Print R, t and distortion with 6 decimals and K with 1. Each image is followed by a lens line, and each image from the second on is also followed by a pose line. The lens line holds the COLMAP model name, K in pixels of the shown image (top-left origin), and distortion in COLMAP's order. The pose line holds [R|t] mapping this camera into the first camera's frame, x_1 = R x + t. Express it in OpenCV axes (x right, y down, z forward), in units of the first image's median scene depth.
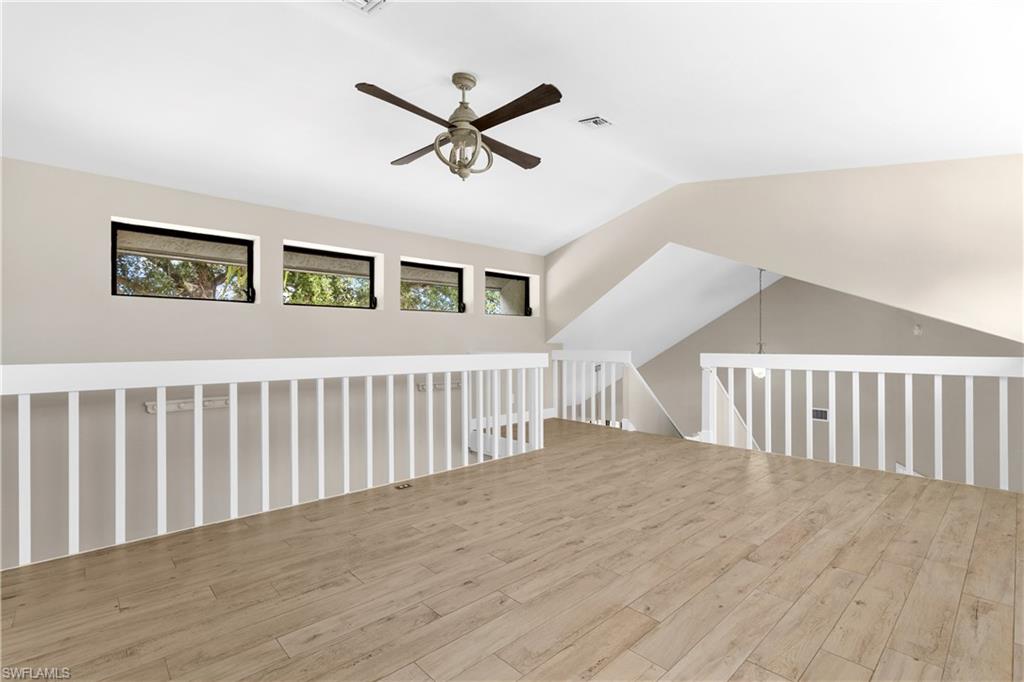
lens RADIAL K [[464.4, 0, 511.7], [0, 464.4, 341.8], [0, 0, 1]] dist [0.003956, -0.000071]
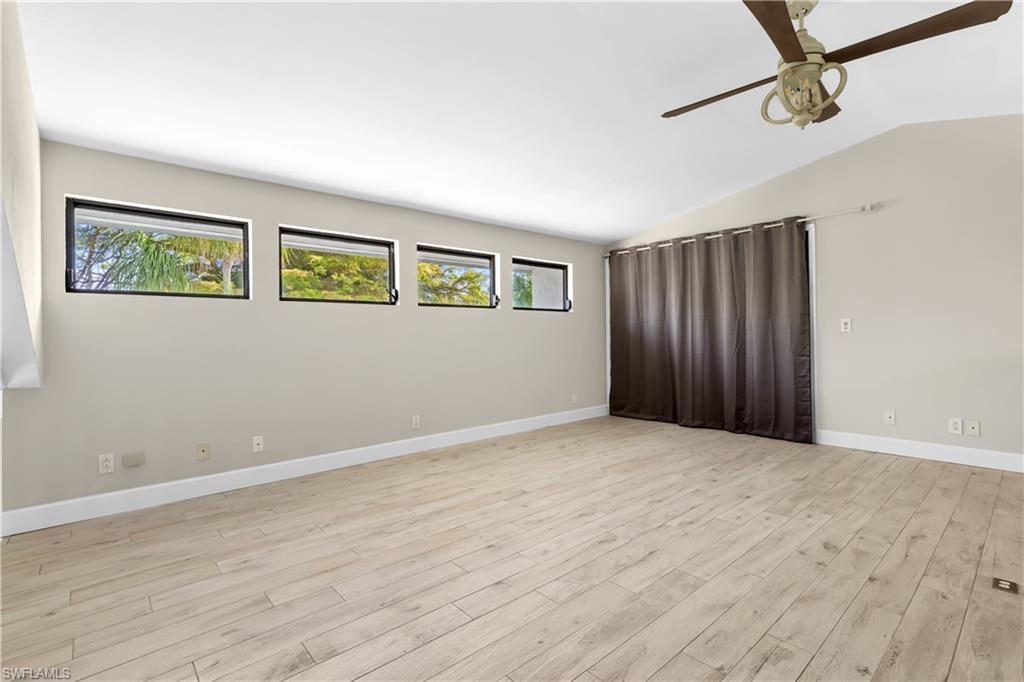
lens RADIAL K [[464.4, 0, 512.3], [0, 464.4, 339.1], [0, 0, 1]] dist [0.003956, -0.000071]
pose [[-0.999540, 0.018266, 0.024200, 0.420385], [0.018234, 0.999833, -0.001552, 0.013211], [-0.024225, -0.001110, -0.999706, 1.986531]]
